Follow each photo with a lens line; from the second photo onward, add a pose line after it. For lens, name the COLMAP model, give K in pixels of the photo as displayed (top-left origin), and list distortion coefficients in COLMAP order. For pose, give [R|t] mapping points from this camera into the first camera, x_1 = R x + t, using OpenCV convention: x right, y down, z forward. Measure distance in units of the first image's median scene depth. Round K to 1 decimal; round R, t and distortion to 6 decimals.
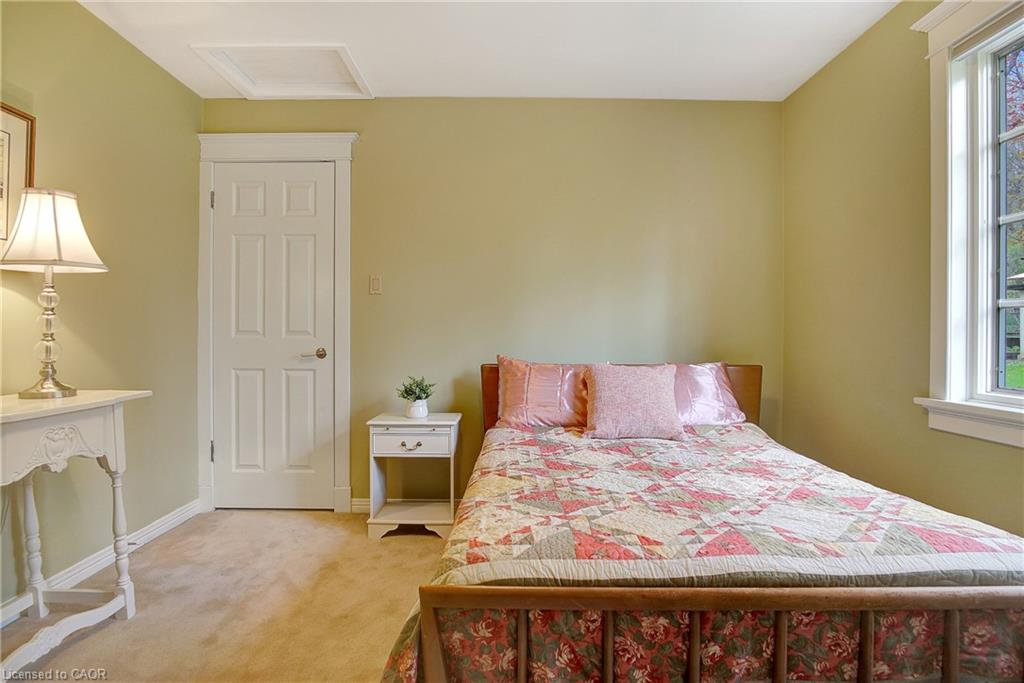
lens RADIAL K [[560.9, 0, 512.0], [0, 560.9, 341.5], [0, 0, 1]] dist [-0.023987, 0.000304]
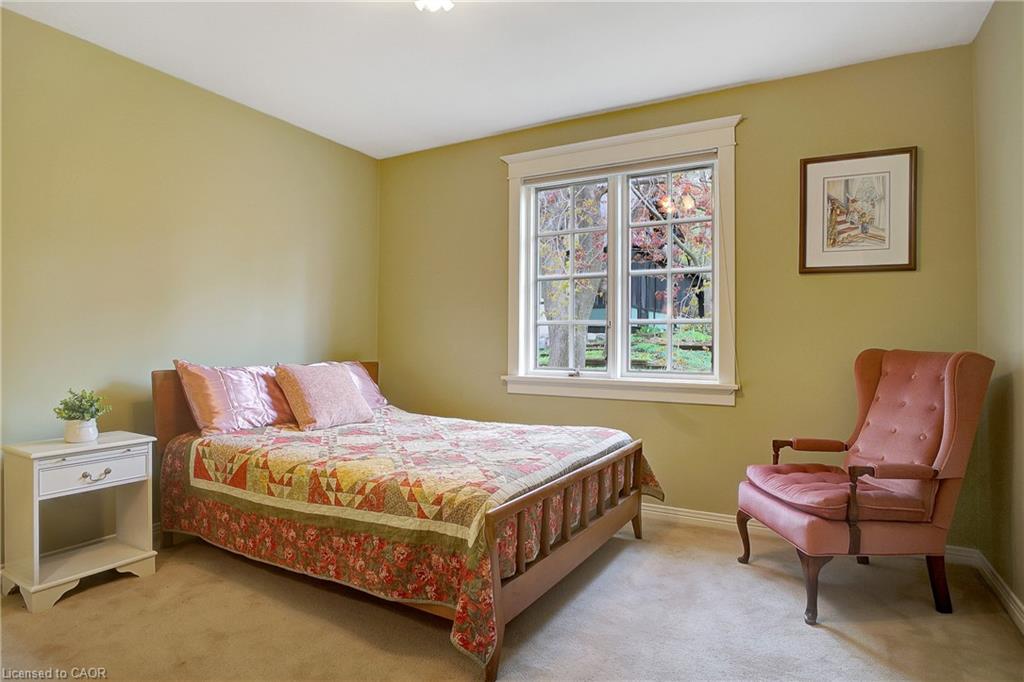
lens RADIAL K [[563.9, 0, 508.3], [0, 563.9, 333.9], [0, 0, 1]] dist [-0.029816, -0.000335]
pose [[0.499899, 0.008209, 0.866045, -0.575603], [0.006370, 0.999893, -0.013154, -0.002488], [-0.866060, 0.012093, 0.499793, 0.090047]]
